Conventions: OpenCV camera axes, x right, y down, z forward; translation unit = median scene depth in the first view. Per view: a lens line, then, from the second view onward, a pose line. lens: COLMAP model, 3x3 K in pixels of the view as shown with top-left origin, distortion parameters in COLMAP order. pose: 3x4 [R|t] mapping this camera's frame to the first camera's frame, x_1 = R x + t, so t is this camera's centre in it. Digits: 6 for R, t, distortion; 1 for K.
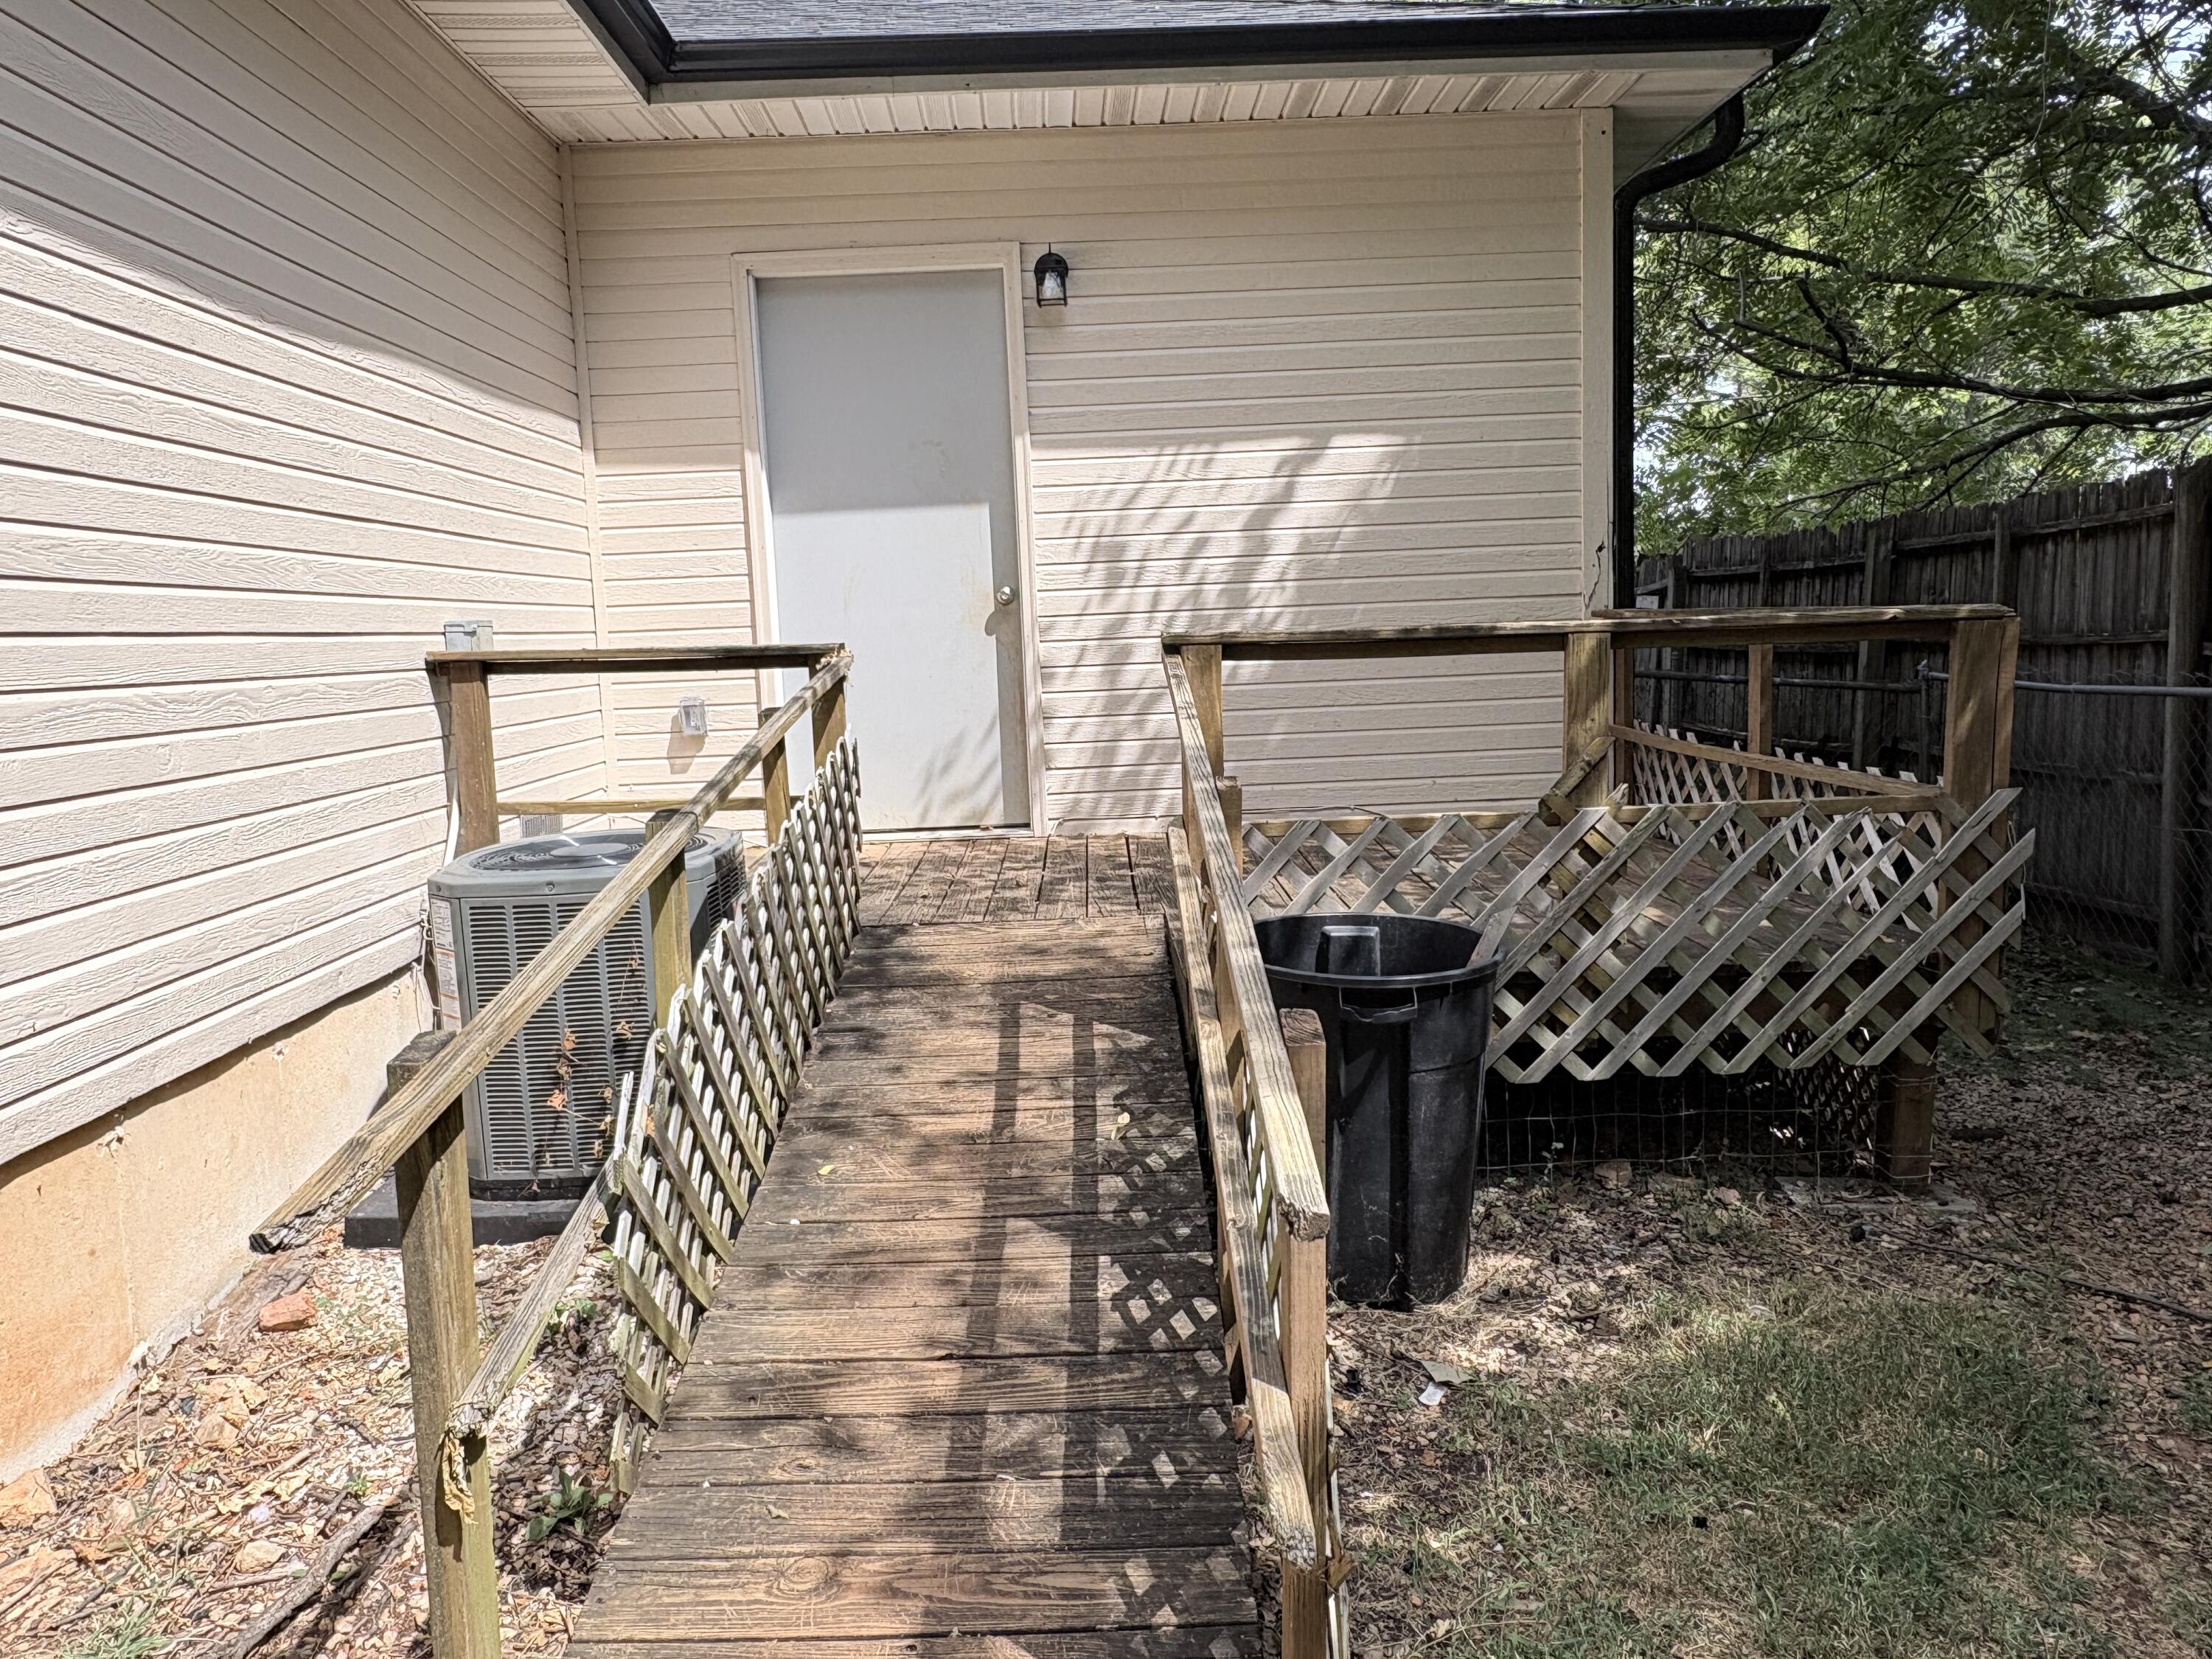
lens RADIAL K [[1663.4, 0, 1103.0], [0, 1663.4, 844.4], [0, 0, 1]] dist [-0.022348, 0.028401]
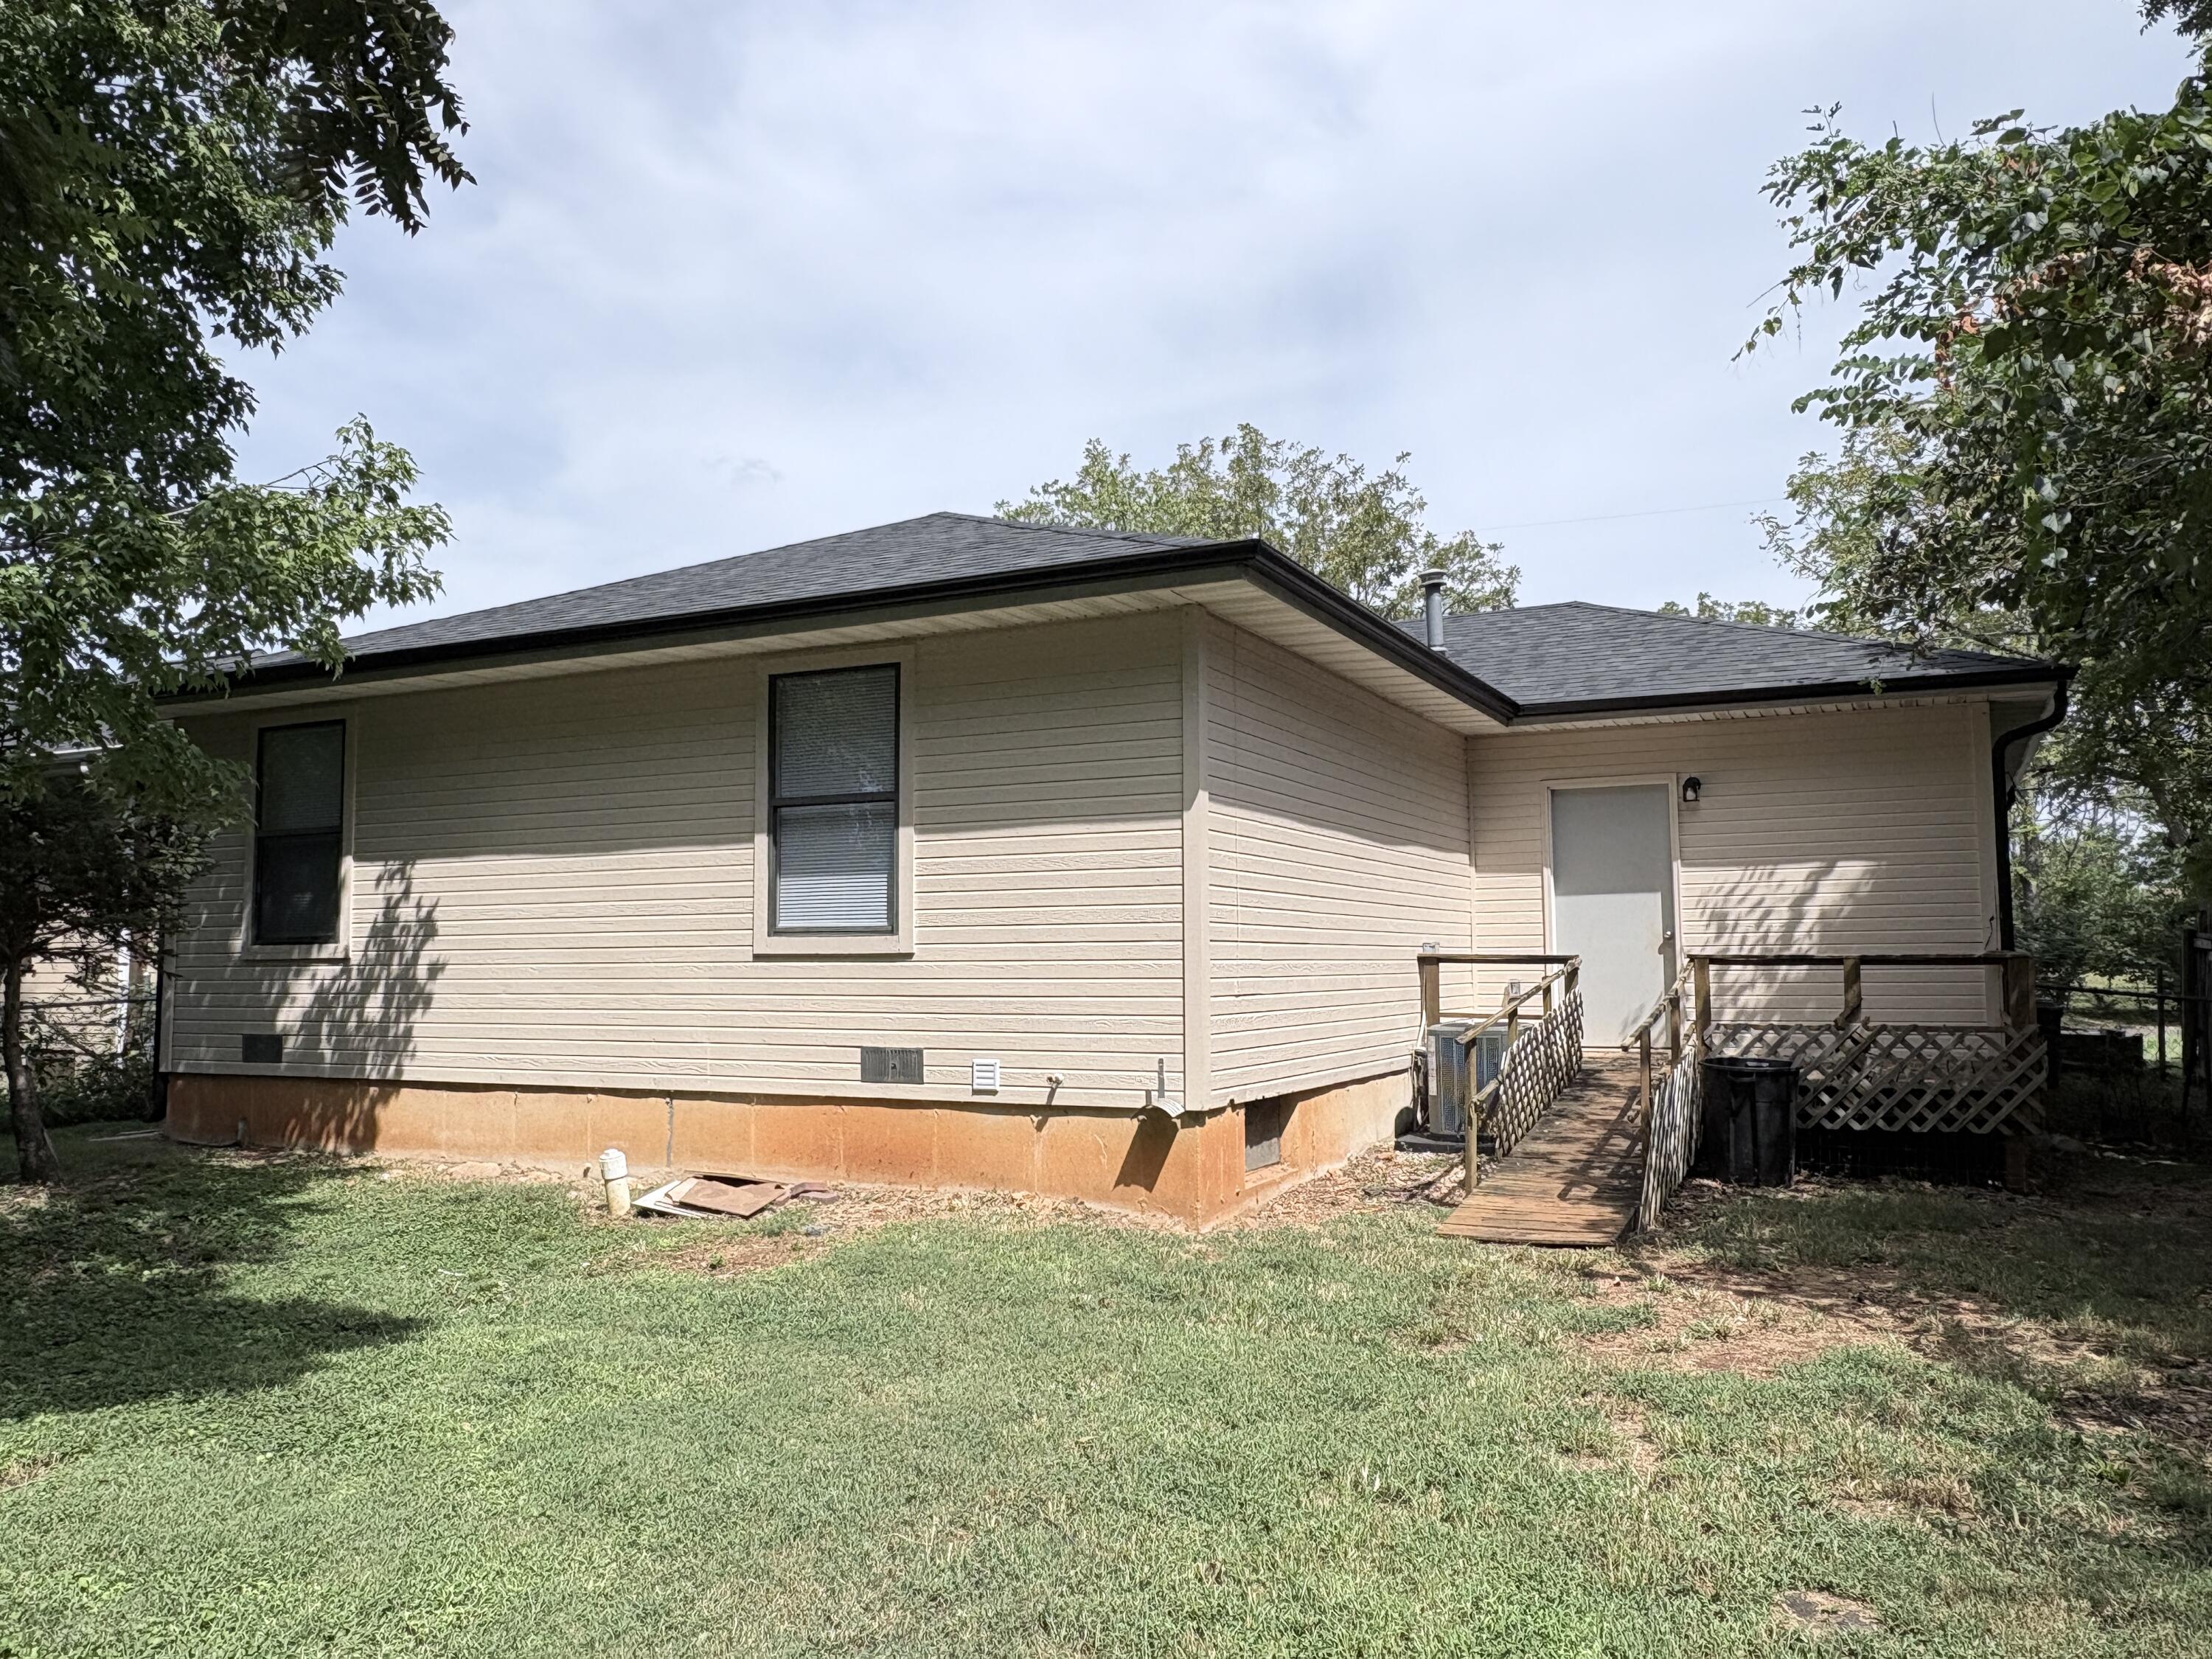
lens RADIAL K [[1663.4, 0, 1103.0], [0, 1663.4, 844.4], [0, 0, 1]] dist [-0.022348, 0.028401]
pose [[0.890233, 0.000061, -0.455506, 0.340993], [-0.086326, 0.981900, -0.168583, 0.196519], [0.447251, 0.189400, 0.874125, -1.520151]]
